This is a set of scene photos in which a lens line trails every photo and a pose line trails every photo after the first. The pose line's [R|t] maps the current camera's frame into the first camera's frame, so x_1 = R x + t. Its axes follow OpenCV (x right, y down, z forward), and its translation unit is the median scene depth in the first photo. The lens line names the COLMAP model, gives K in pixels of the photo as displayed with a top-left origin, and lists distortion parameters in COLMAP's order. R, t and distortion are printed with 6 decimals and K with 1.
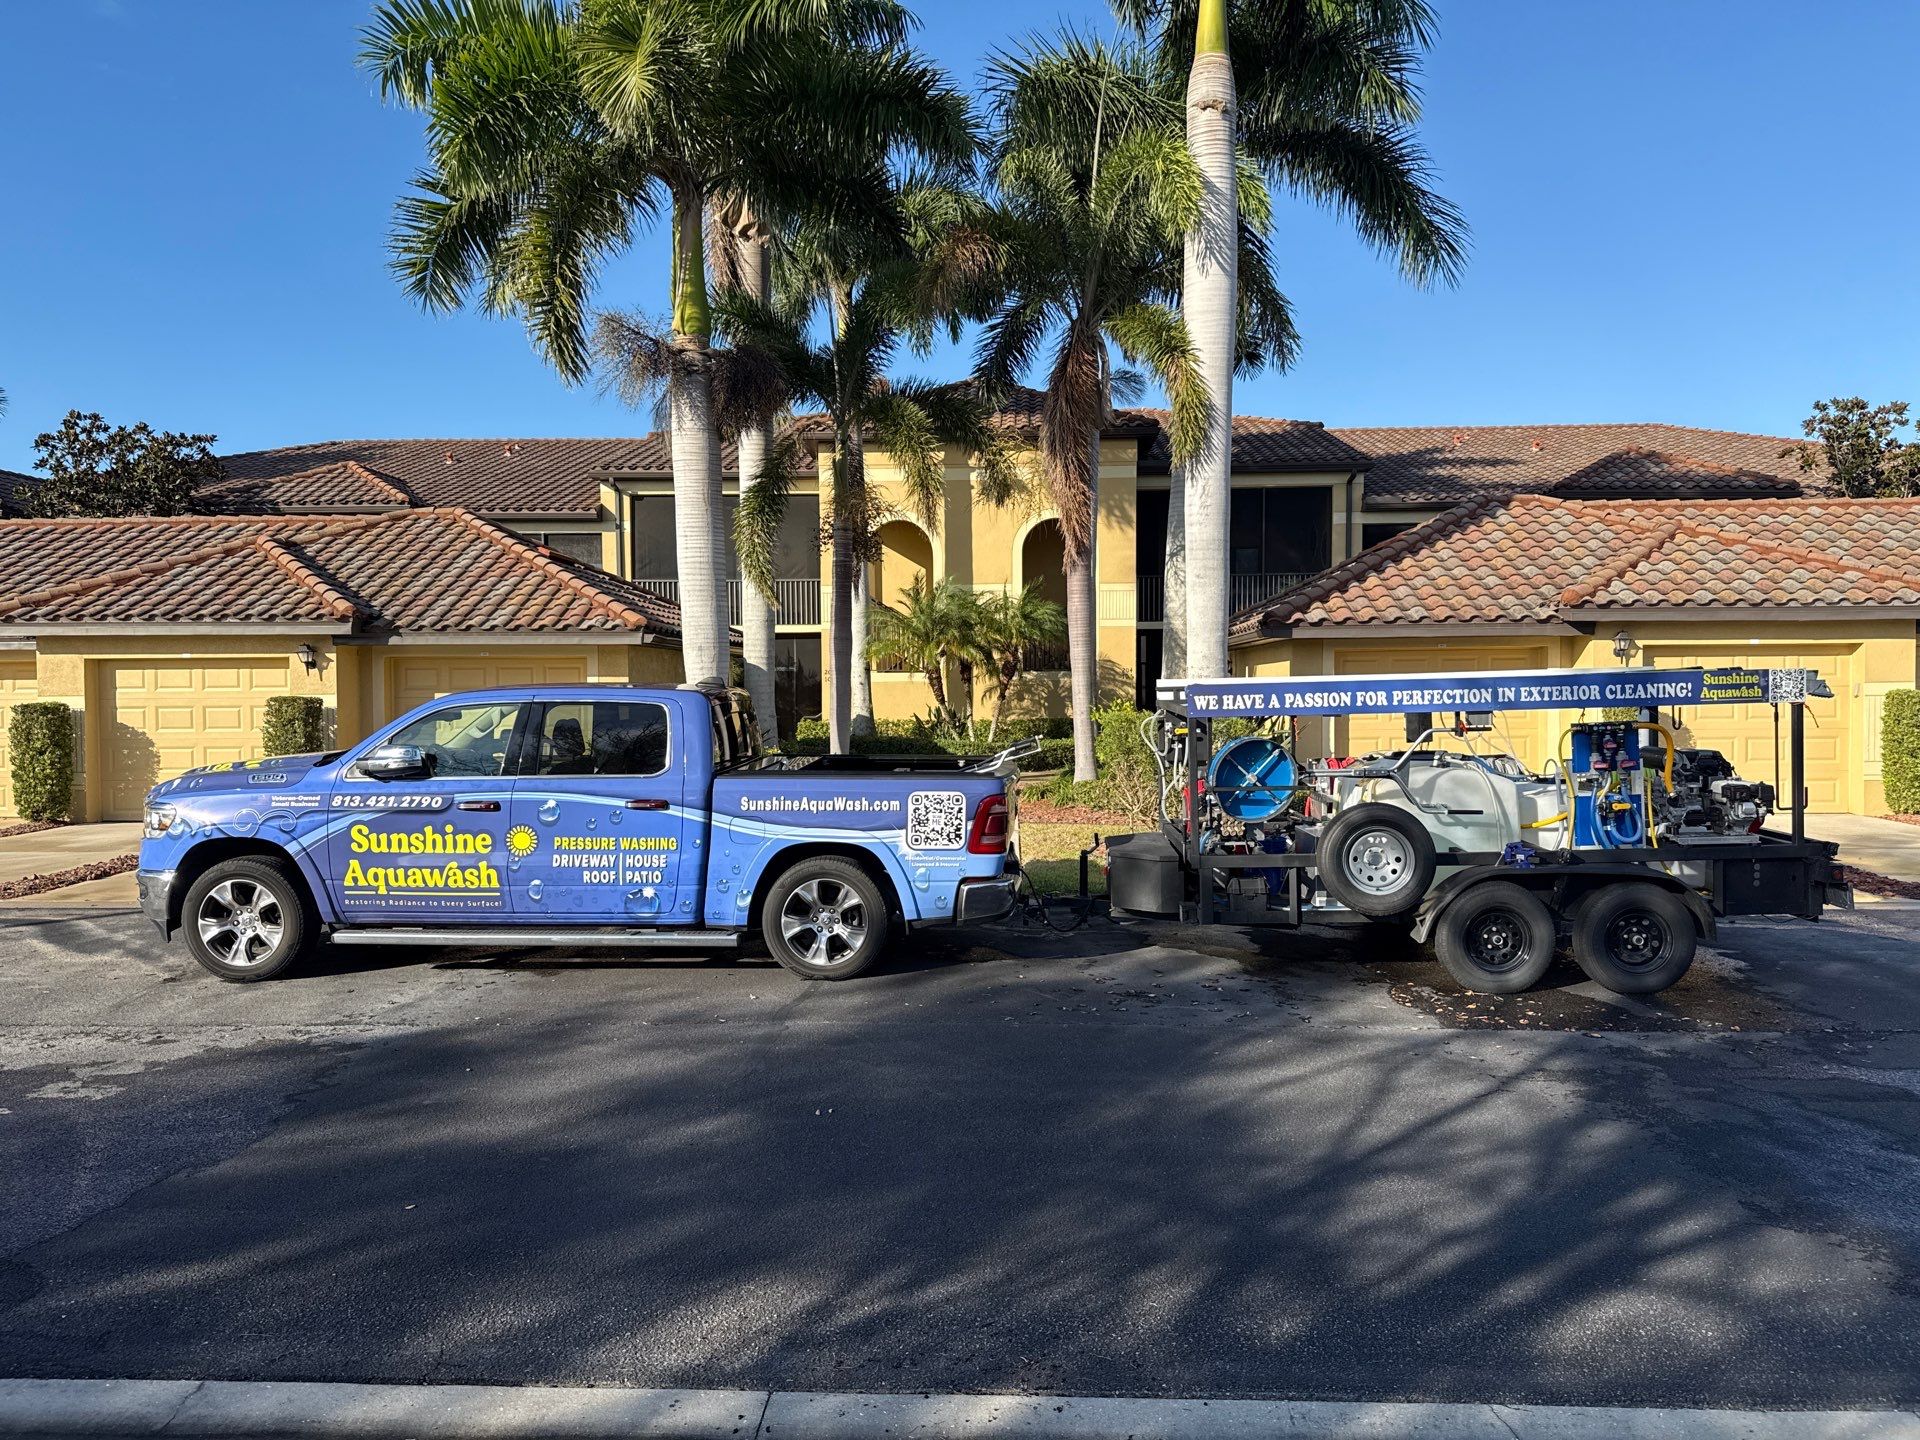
lens RADIAL K [[1354.9, 0, 953.8], [0, 1354.9, 715.2], [0, 0, 1]] dist [0.084071, -0.080009]
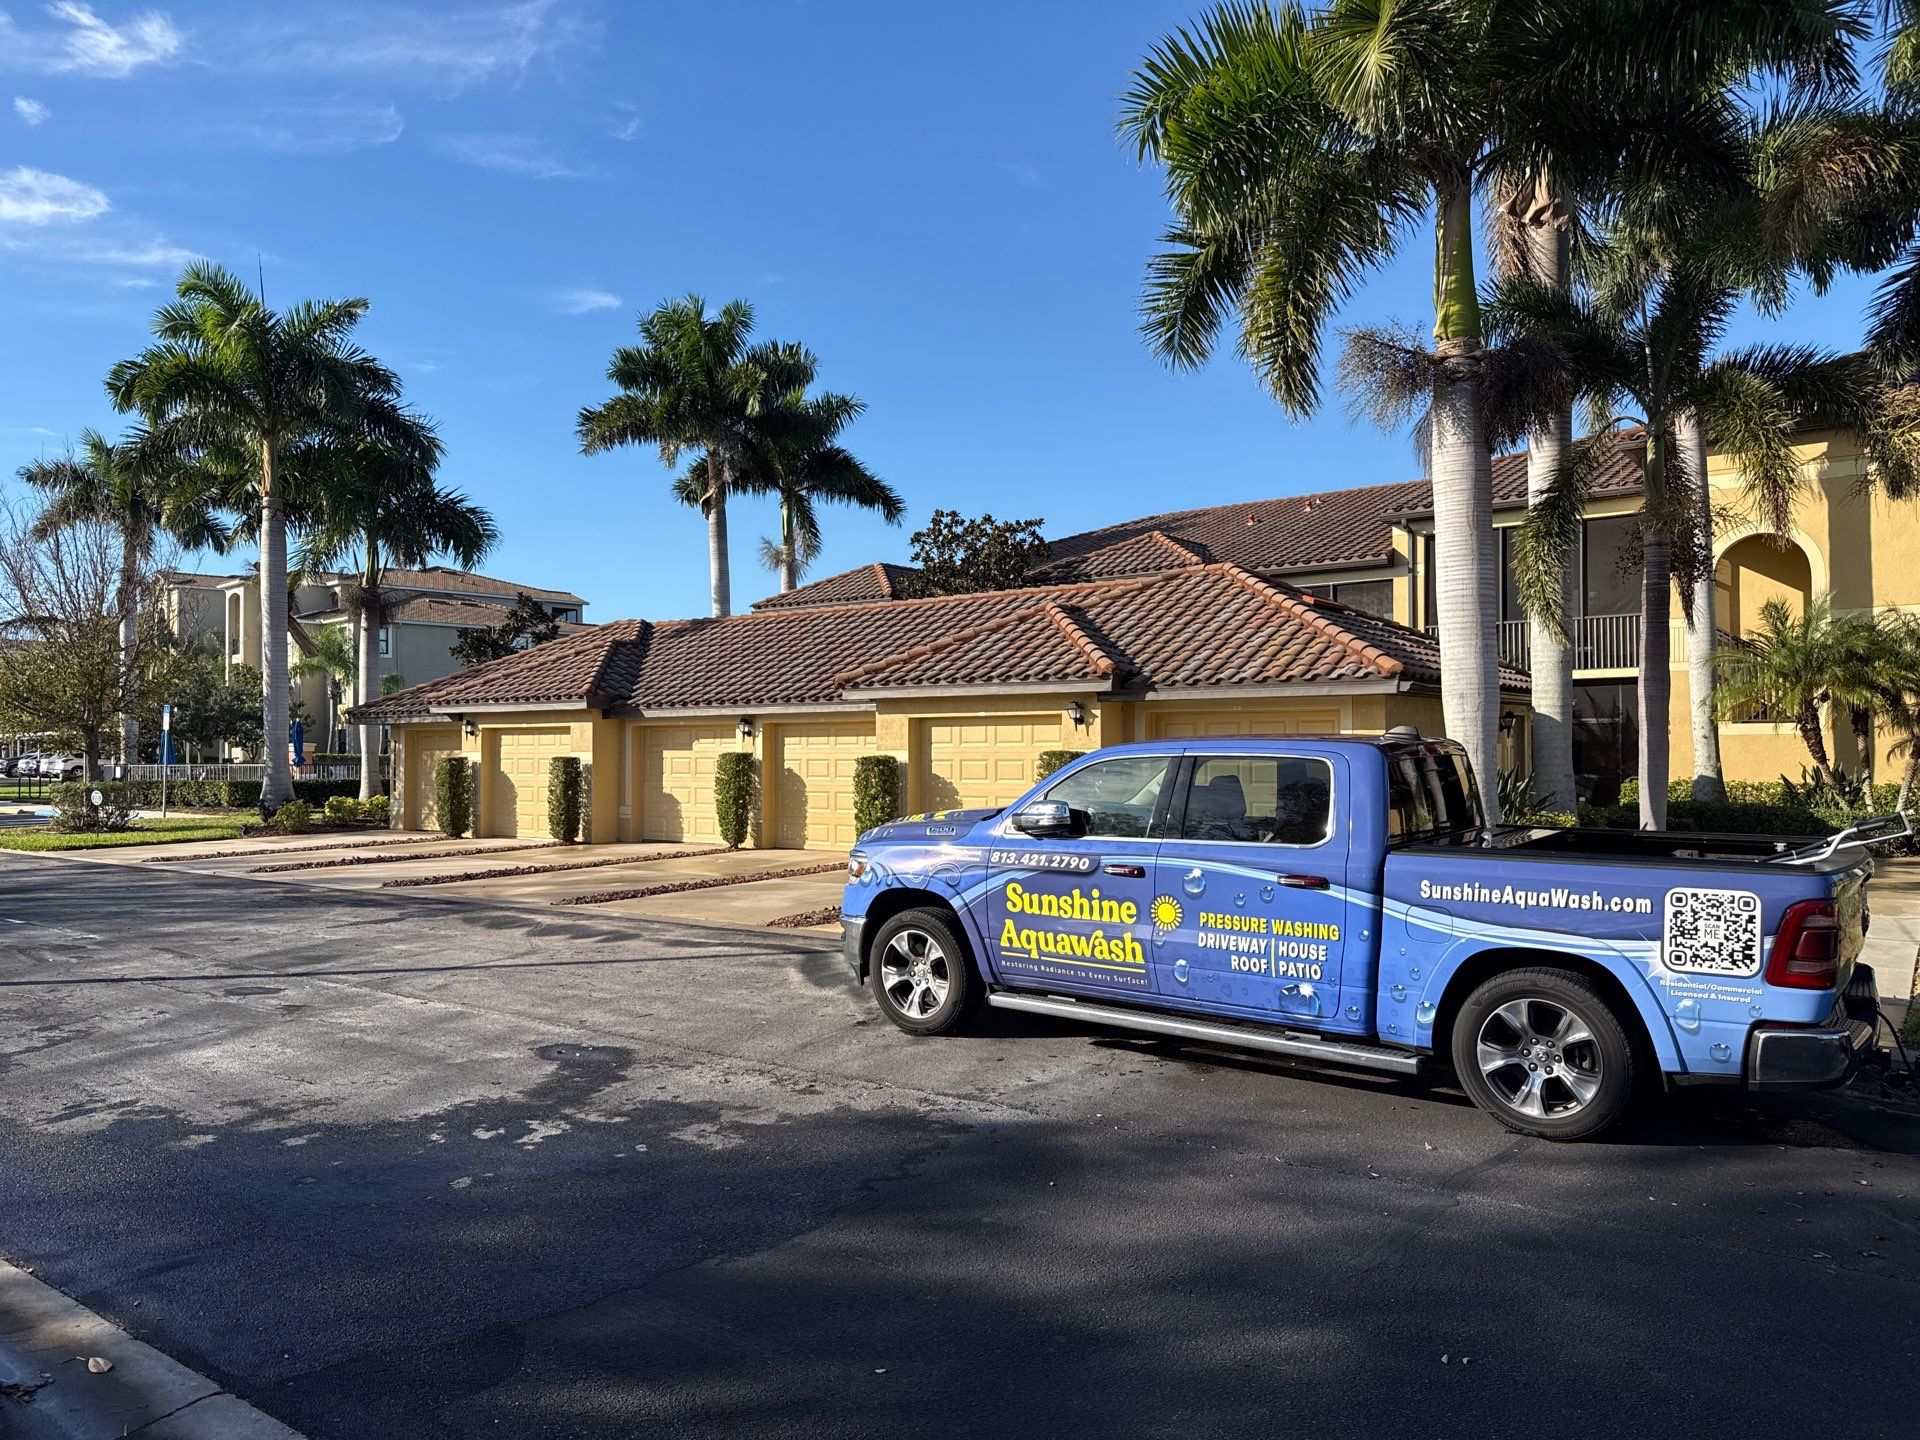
lens RADIAL K [[1321.4, 0, 960.7], [0, 1321.4, 713.2], [0, 0, 1]] dist [0.147163, -0.220133]
pose [[0.821644, -0.013946, -0.569830, 0.065046], [-0.010697, 0.999147, -0.039876, -0.001693], [0.569900, 0.038859, 0.820794, 0.207182]]
